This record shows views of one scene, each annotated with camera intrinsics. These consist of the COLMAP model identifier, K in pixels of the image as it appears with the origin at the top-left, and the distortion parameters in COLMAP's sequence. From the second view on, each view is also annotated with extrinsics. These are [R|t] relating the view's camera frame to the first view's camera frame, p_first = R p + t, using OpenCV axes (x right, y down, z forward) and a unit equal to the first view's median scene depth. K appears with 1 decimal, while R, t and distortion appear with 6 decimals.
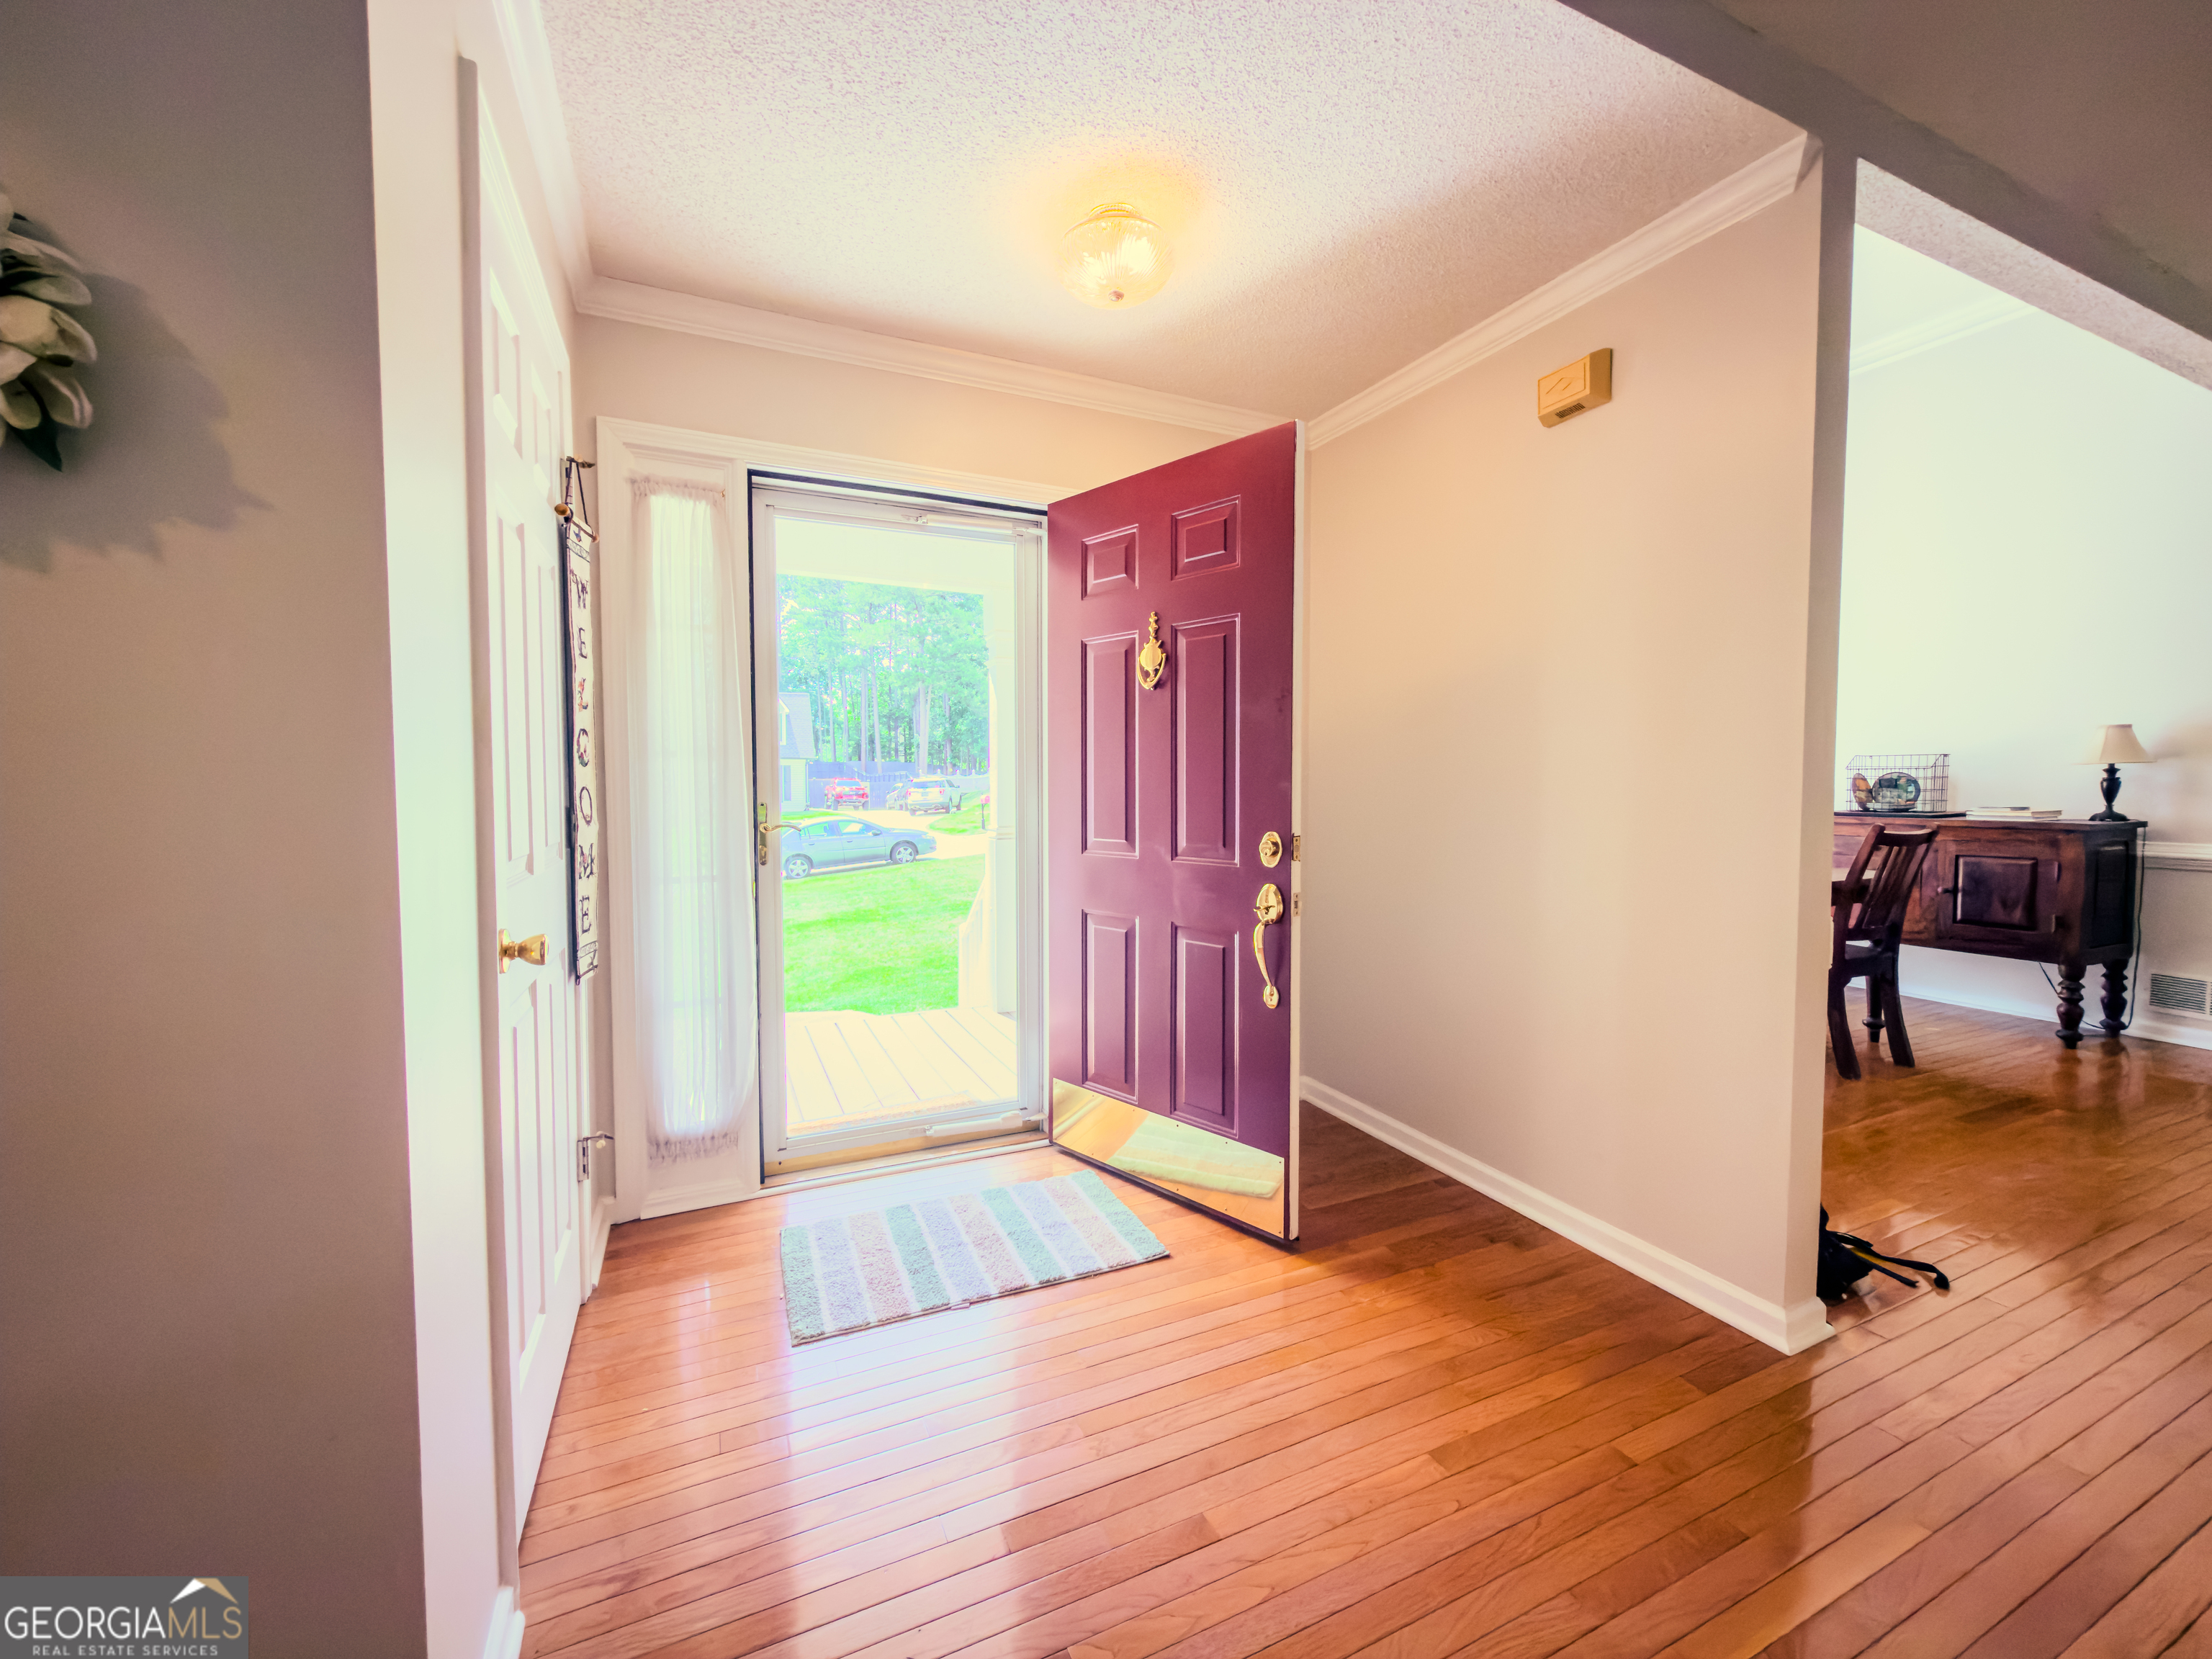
lens RADIAL K [[882.4, 0, 1097.8], [0, 882.4, 825.4], [0, 0, 1]] dist [-0.008718, 0.000939]
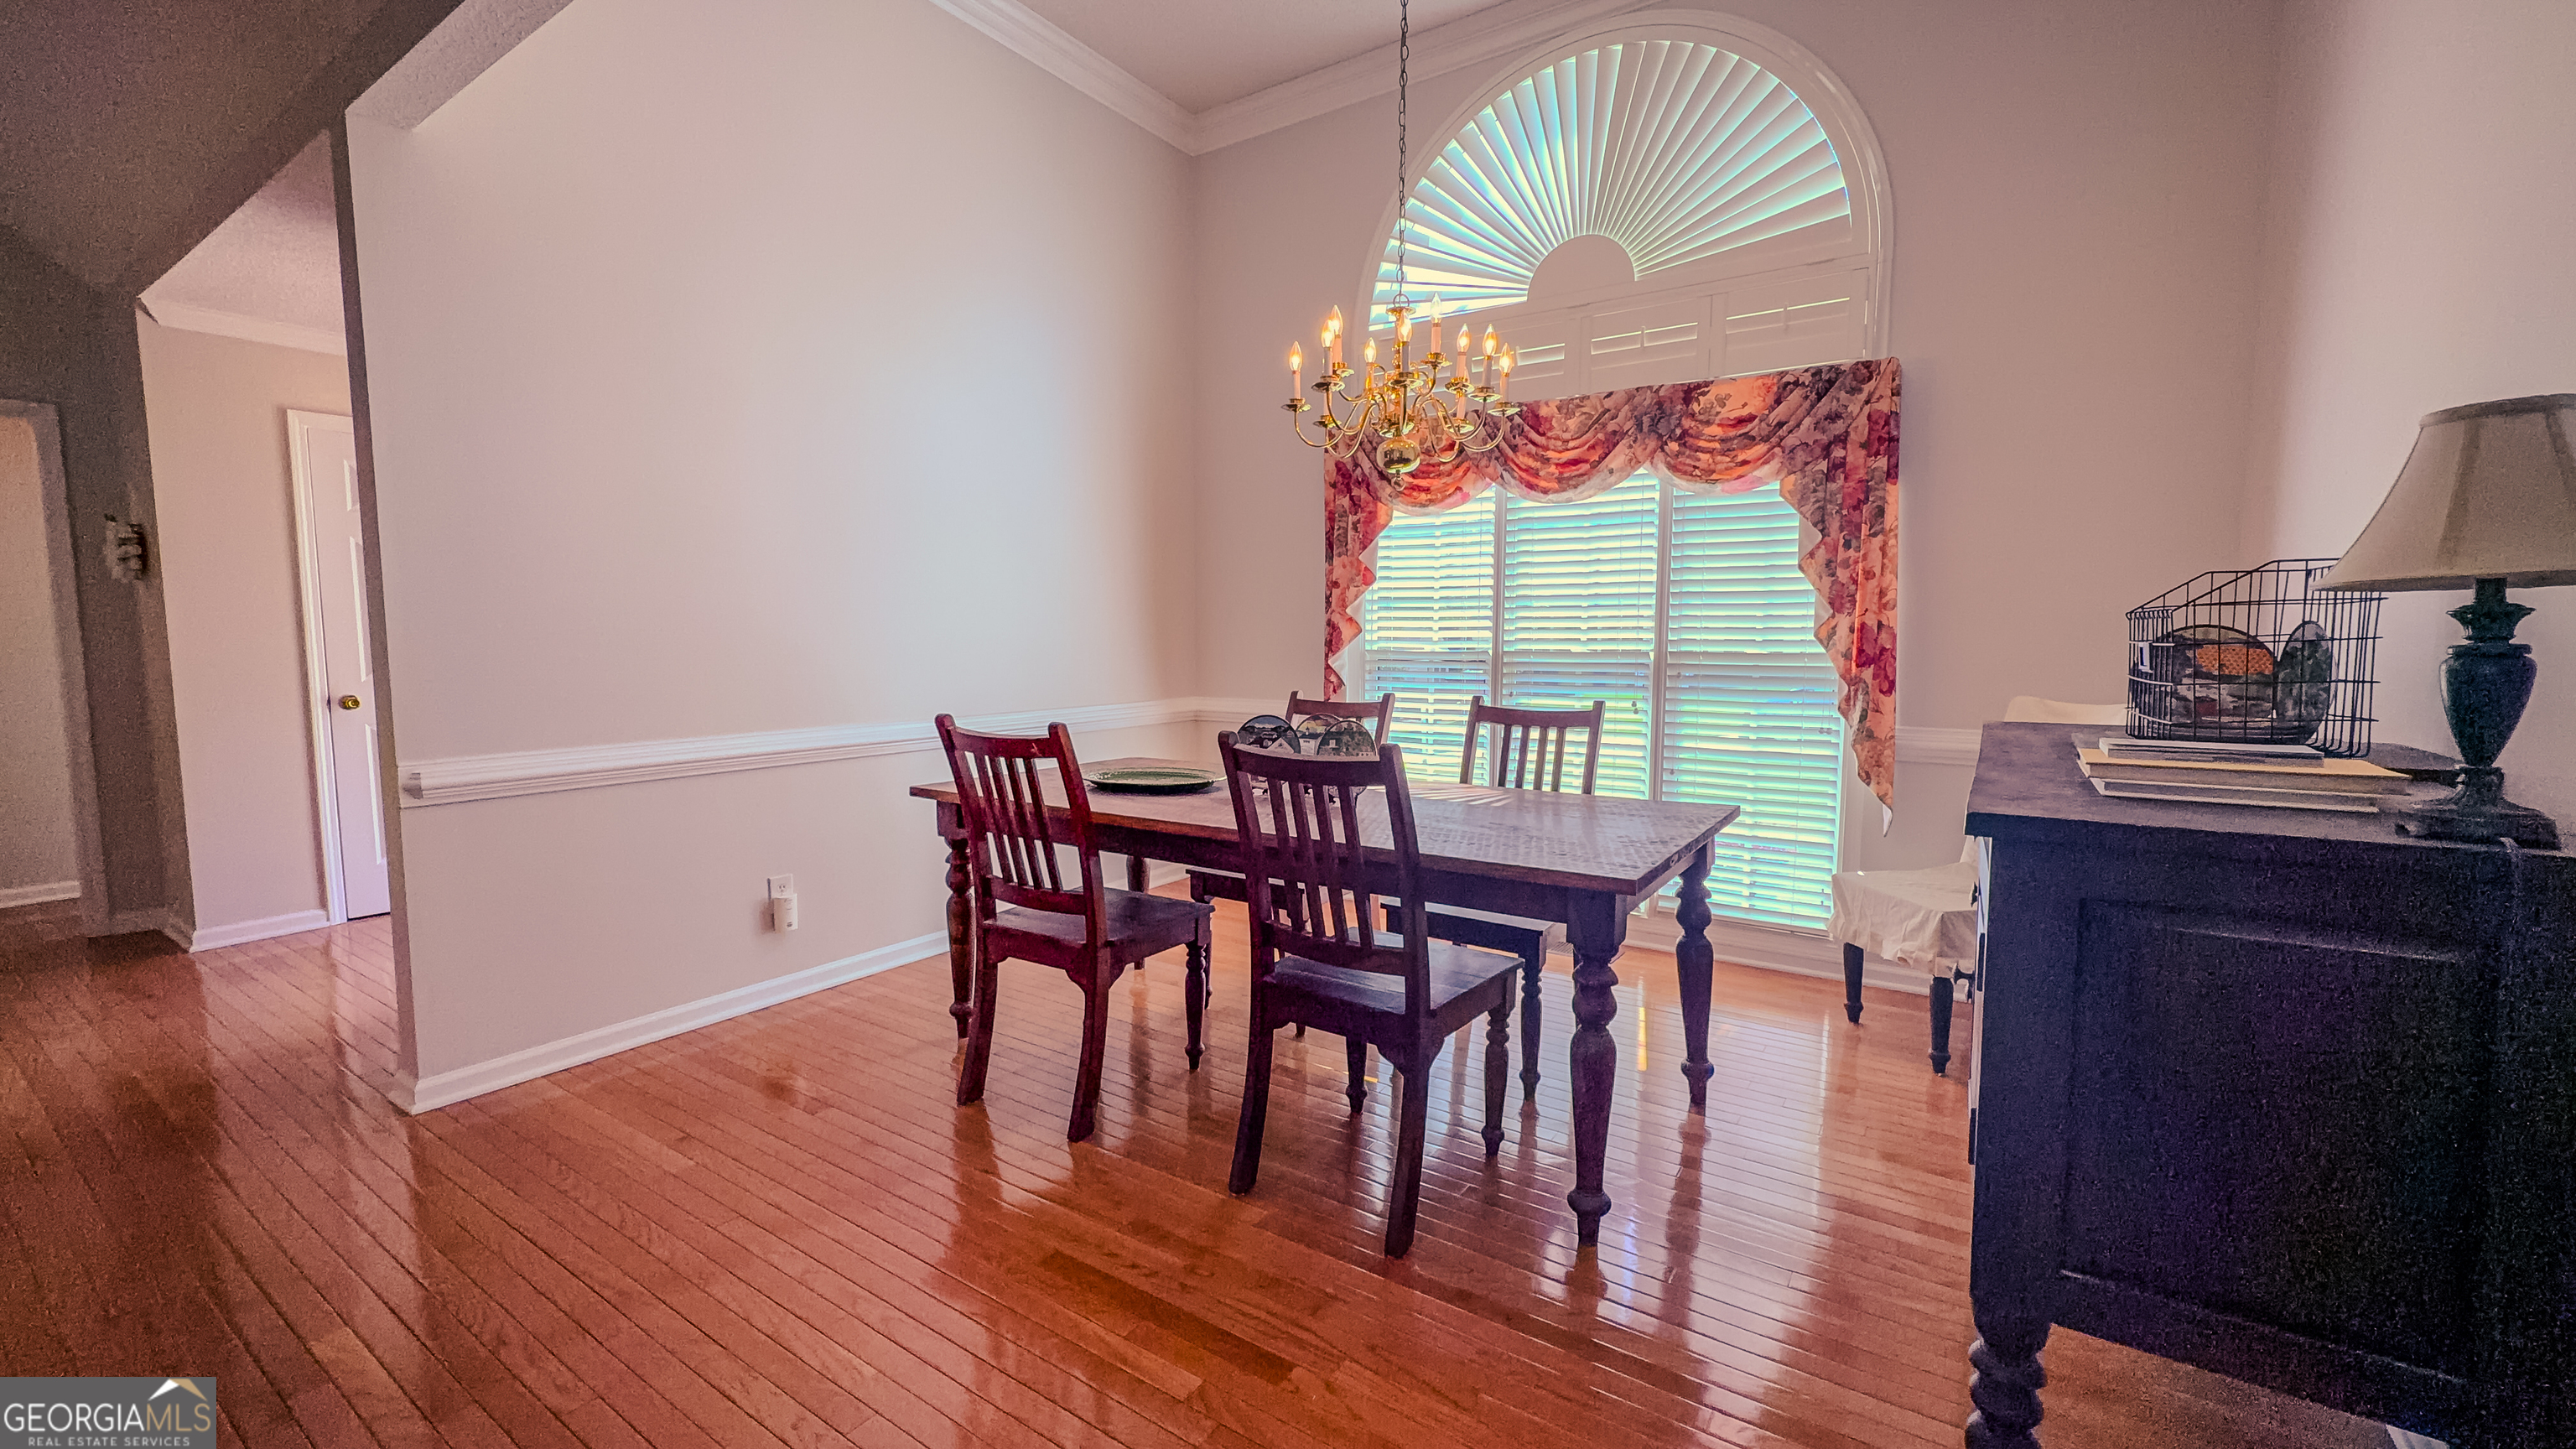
lens RADIAL K [[1038.6, 0, 1282.1], [0, 1038.6, 733.9], [0, 0, 1]] dist [-0.002023, -0.000059]
pose [[0.520429, 0.084570, -0.849707, 1.213697], [-0.043274, 0.996417, 0.072667, -0.037496], [0.852808, -0.001048, 0.522224, 0.592805]]
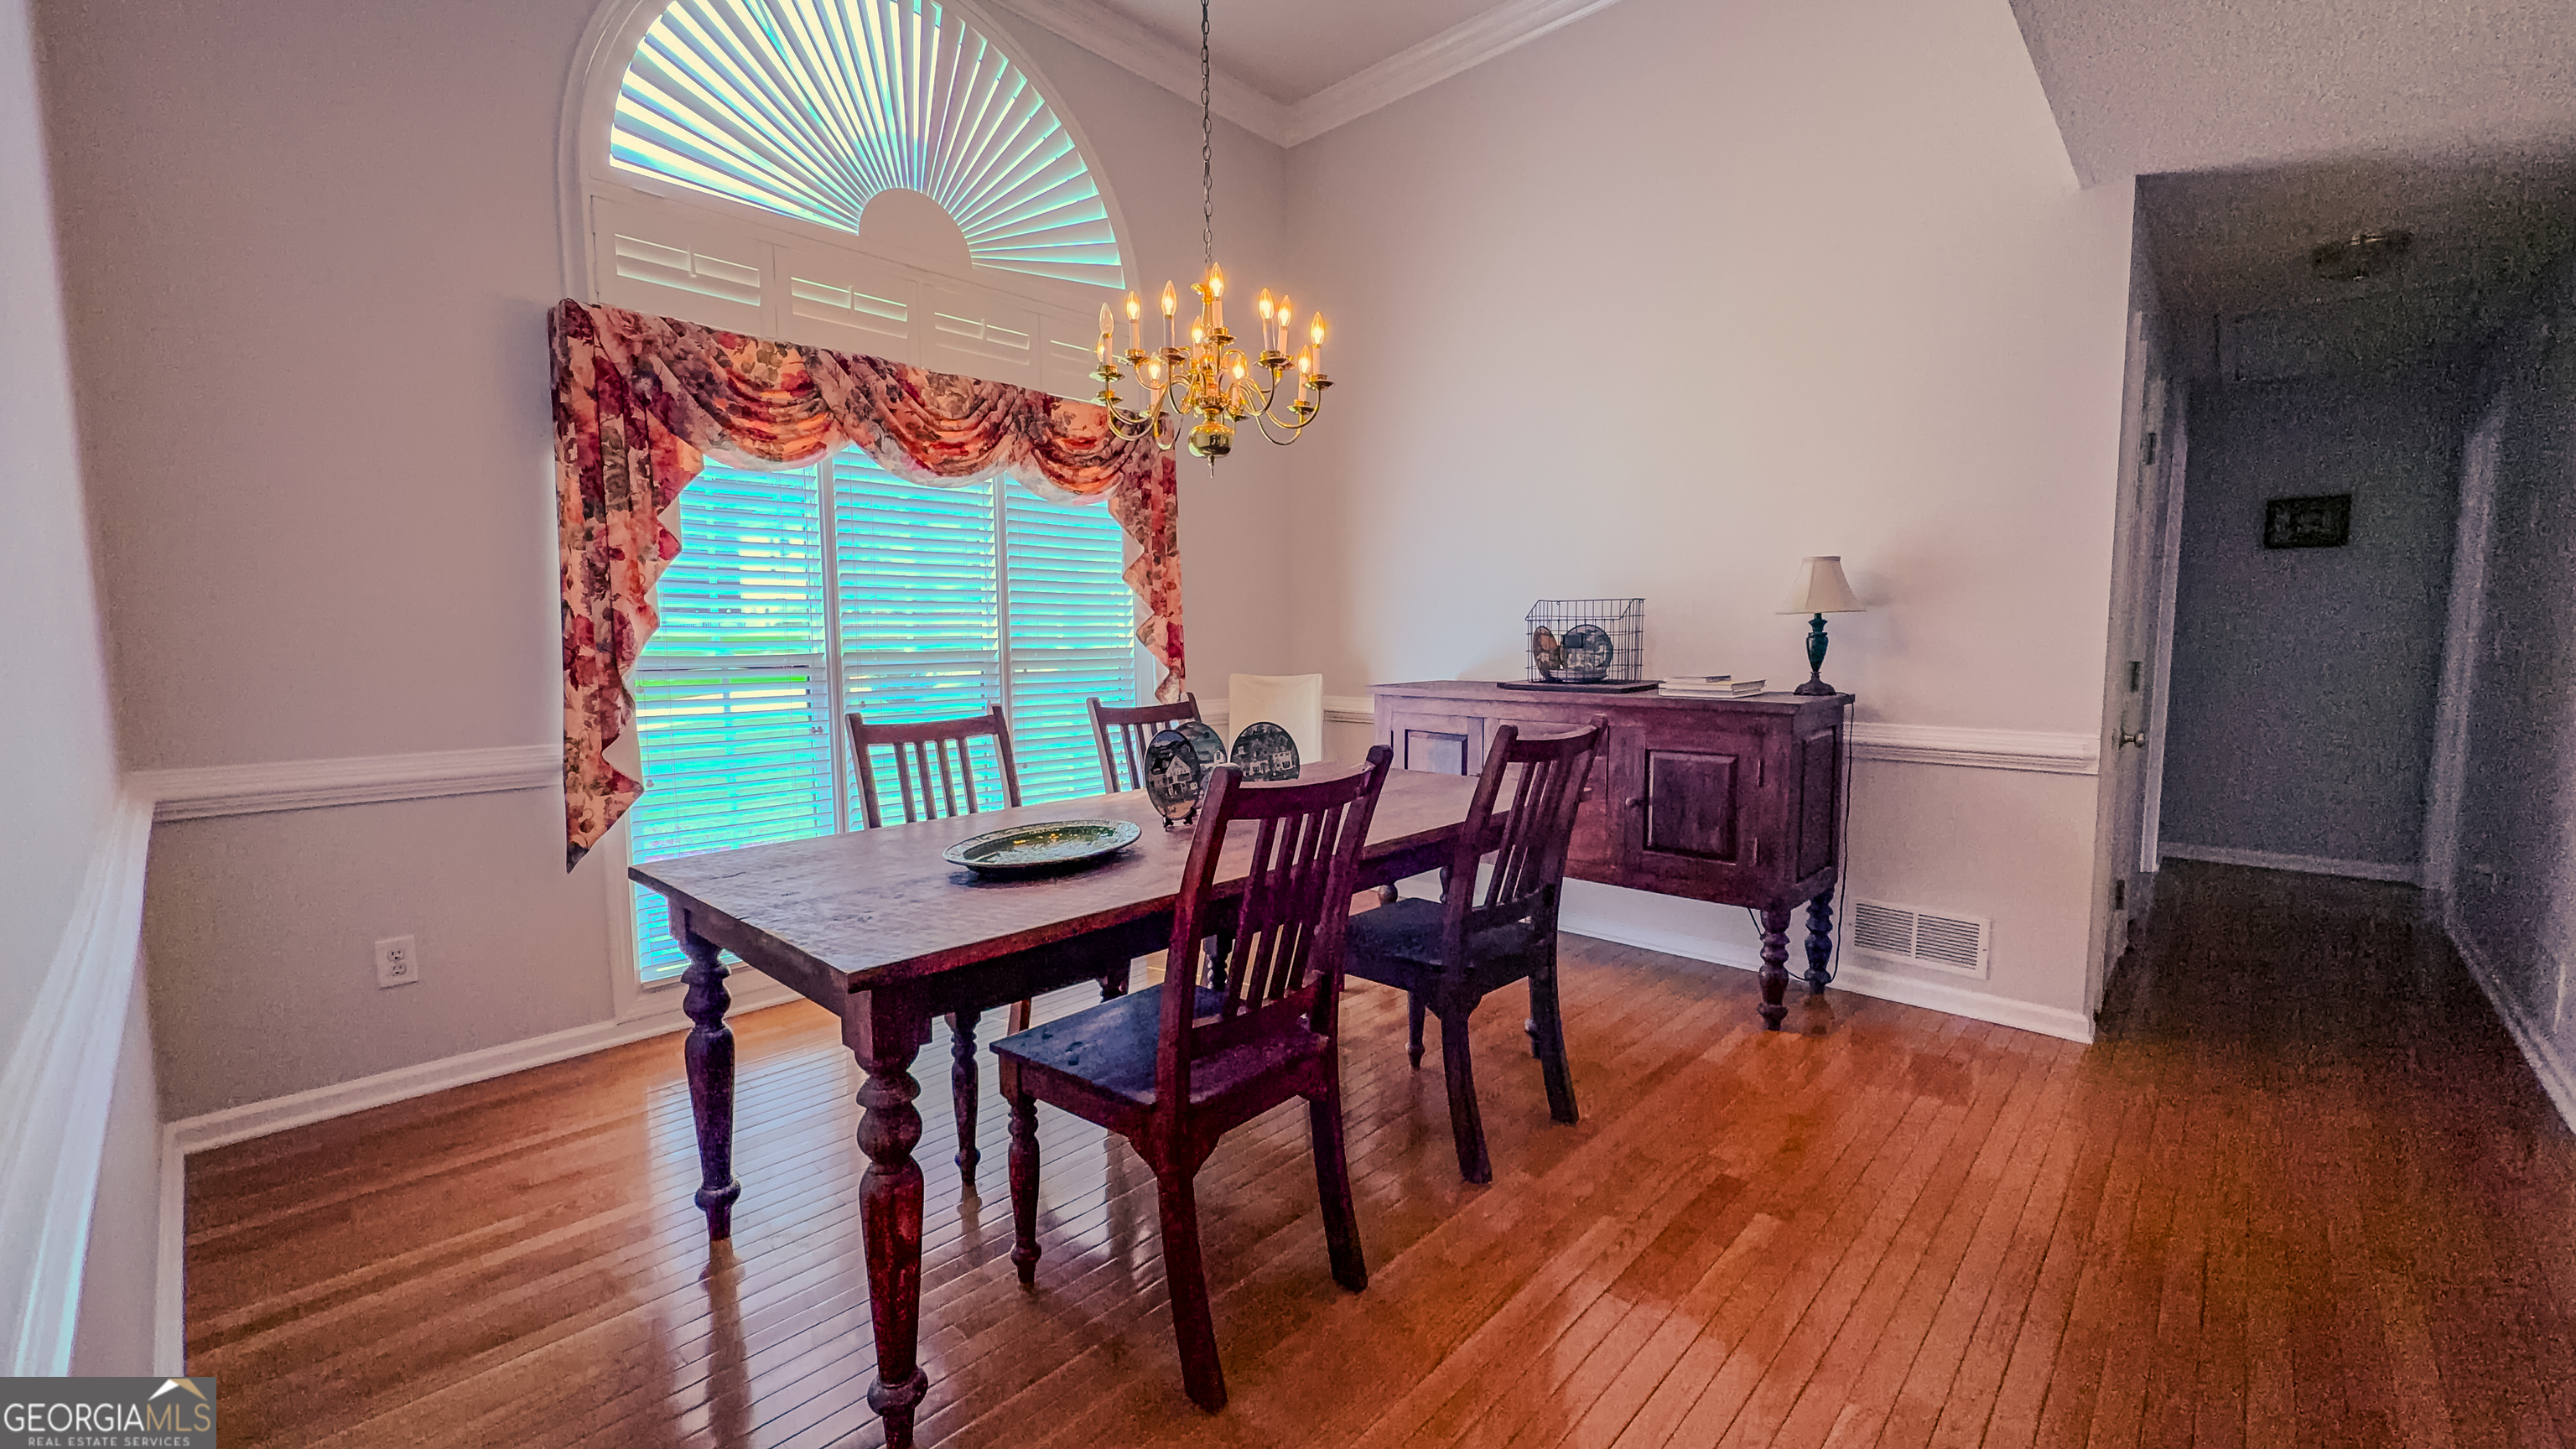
lens RADIAL K [[1038.6, 0, 1287.8], [0, 1038.6, 729.6], [0, 0, 1]] dist [-0.002023, -0.000059]
pose [[0.918998, -0.036438, 0.392574, 0.436517], [0.019530, 0.998705, 0.046979, -0.024472], [-0.393778, -0.035506, 0.918520, 0.396999]]
